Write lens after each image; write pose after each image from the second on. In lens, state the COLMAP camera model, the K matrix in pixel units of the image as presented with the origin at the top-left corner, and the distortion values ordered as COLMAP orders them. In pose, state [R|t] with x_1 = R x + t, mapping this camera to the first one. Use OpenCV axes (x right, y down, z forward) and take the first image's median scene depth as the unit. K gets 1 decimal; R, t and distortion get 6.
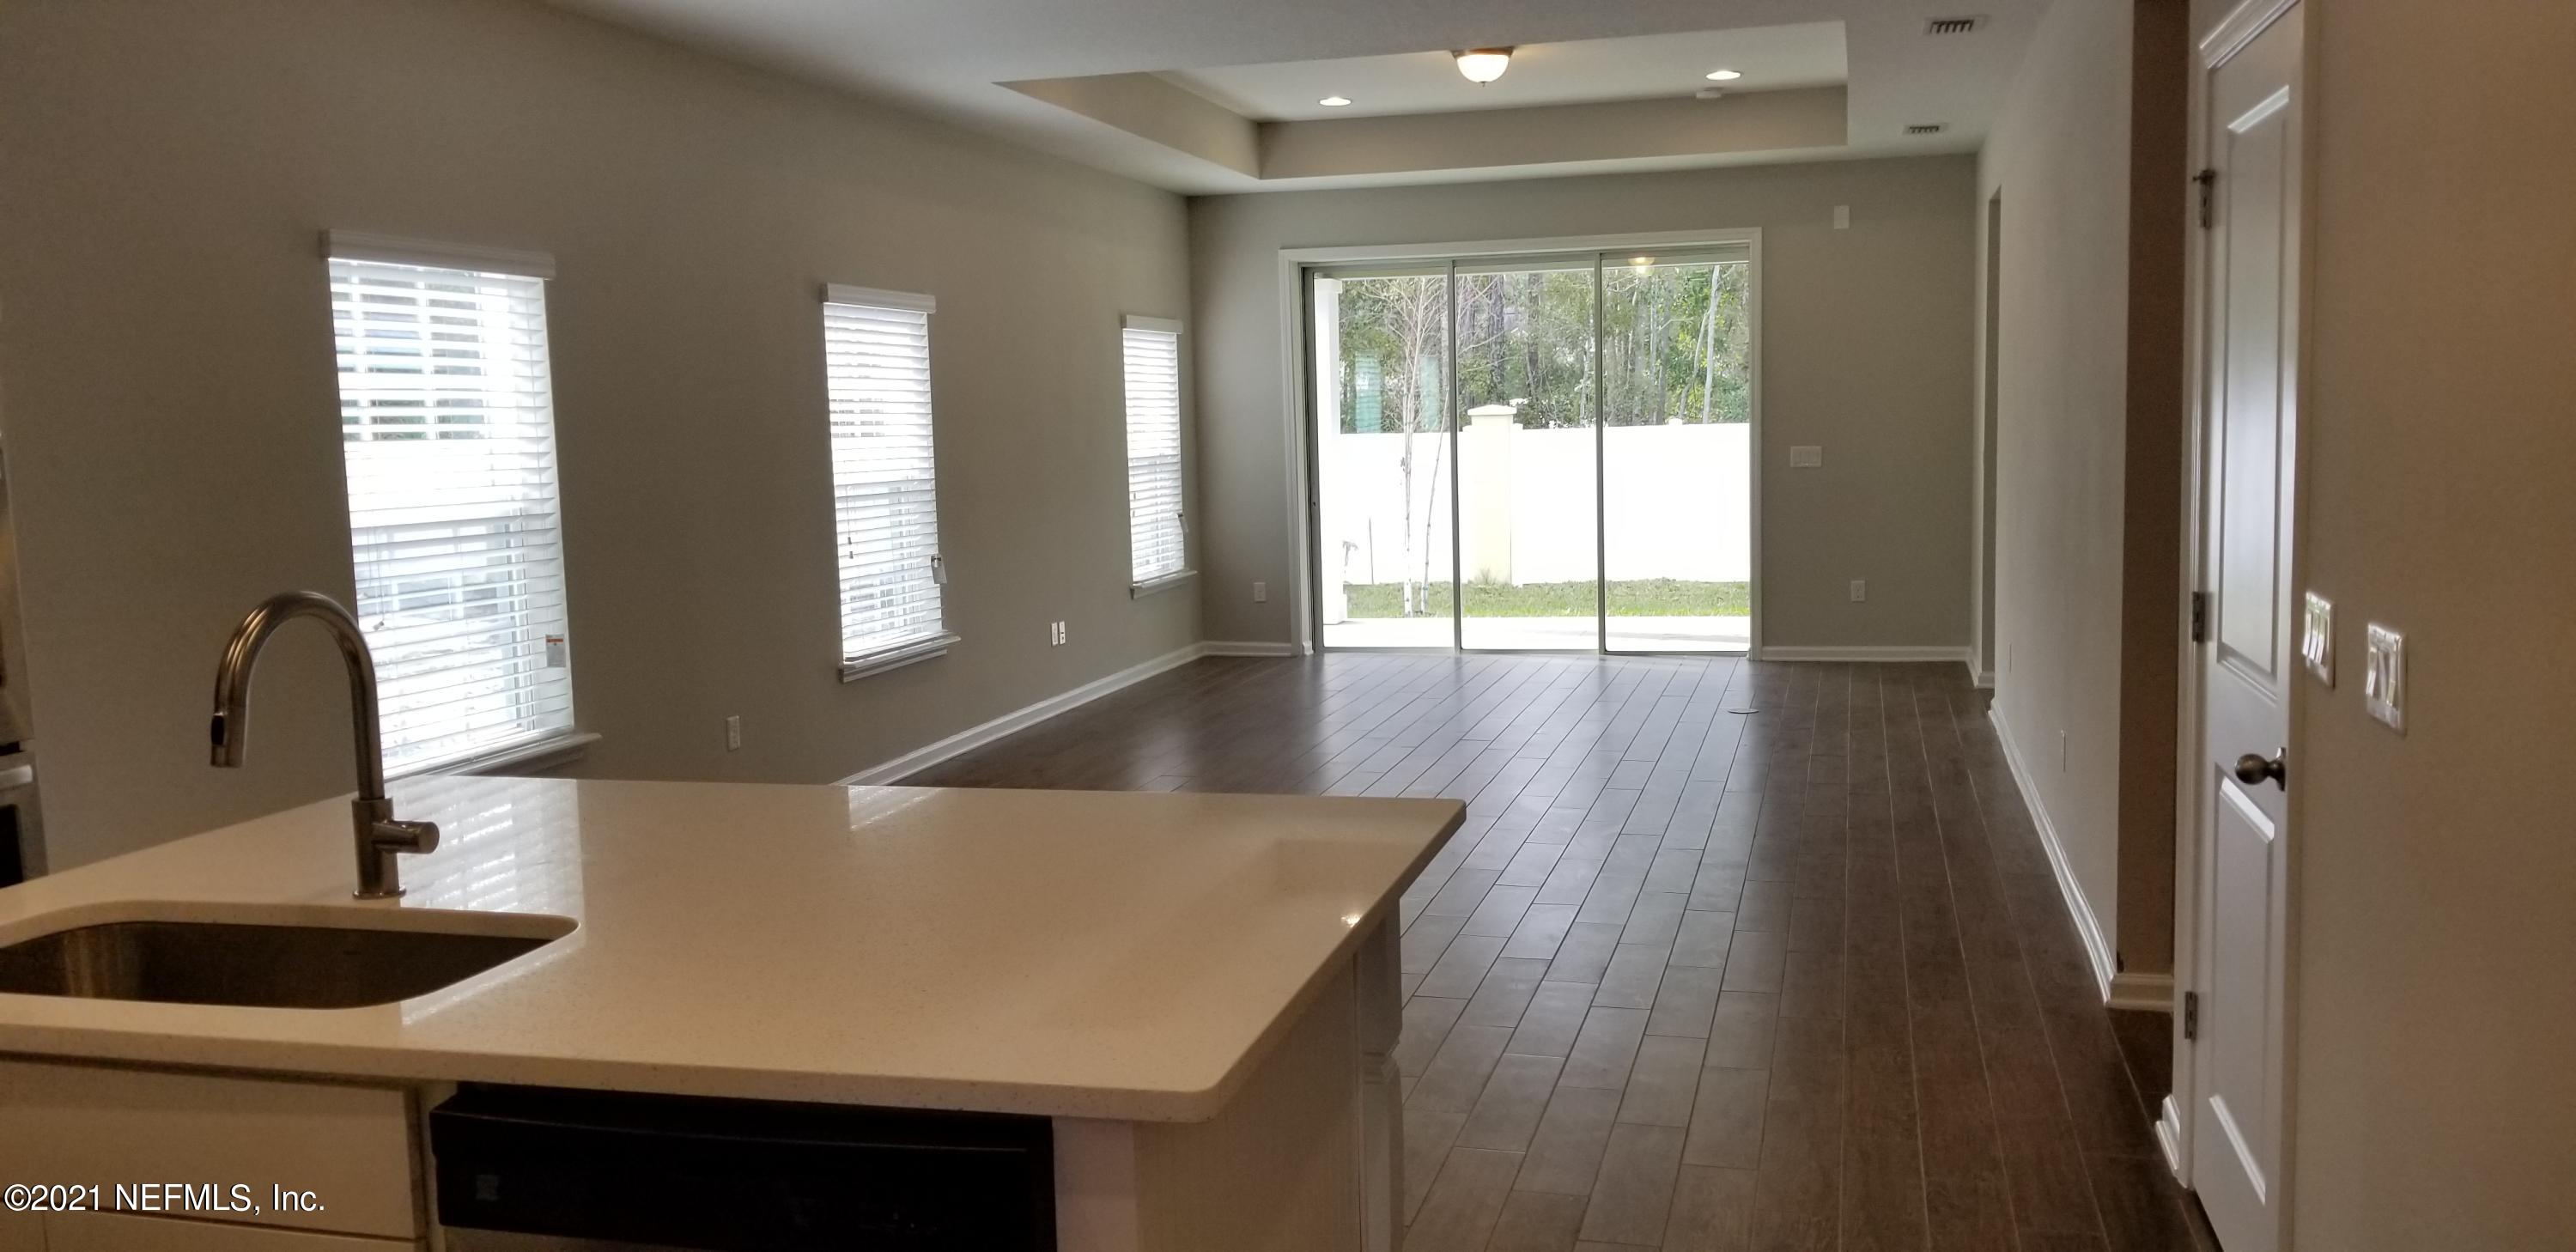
lens RADIAL K [[2027.9, 0, 1276.5], [0, 2027.9, 641.7], [0, 0, 1]] dist [0.038998, -0.041806]
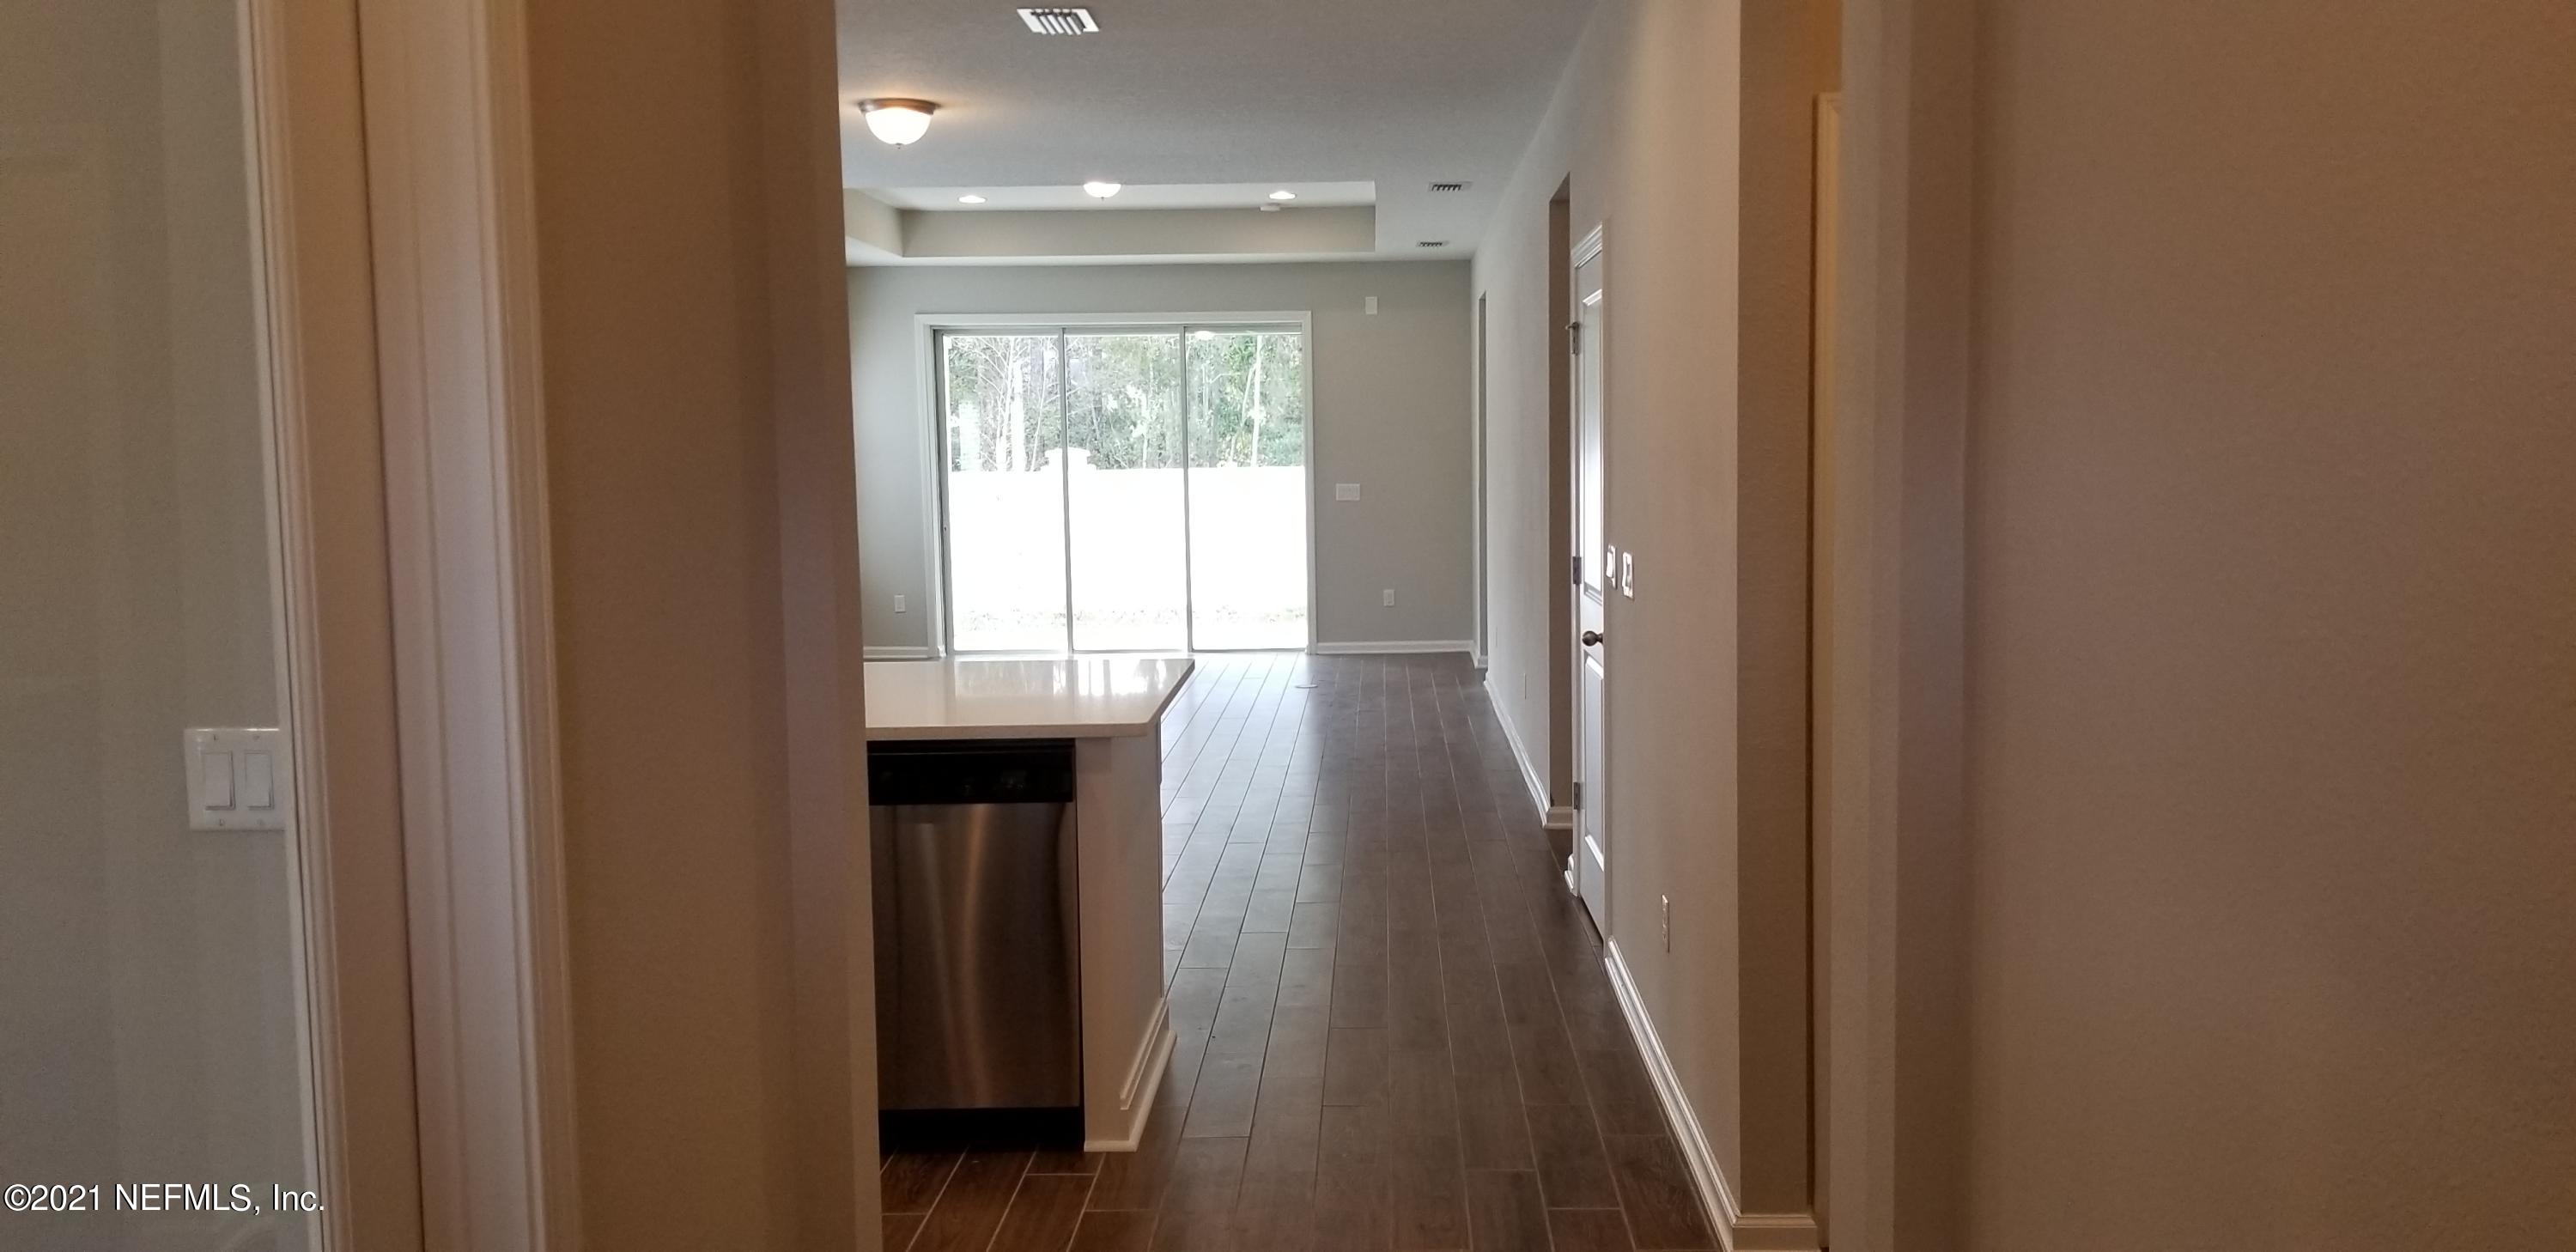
lens RADIAL K [[2027.9, 0, 1297.1], [0, 2027.9, 622.7], [0, 0, 1]] dist [0.038998, -0.041806]
pose [[0.972425, -0.006535, 0.233124, -0.065416], [0.013660, 0.999487, -0.028961, 0.026461], [-0.232815, 0.031347, 0.972016, -0.218169]]
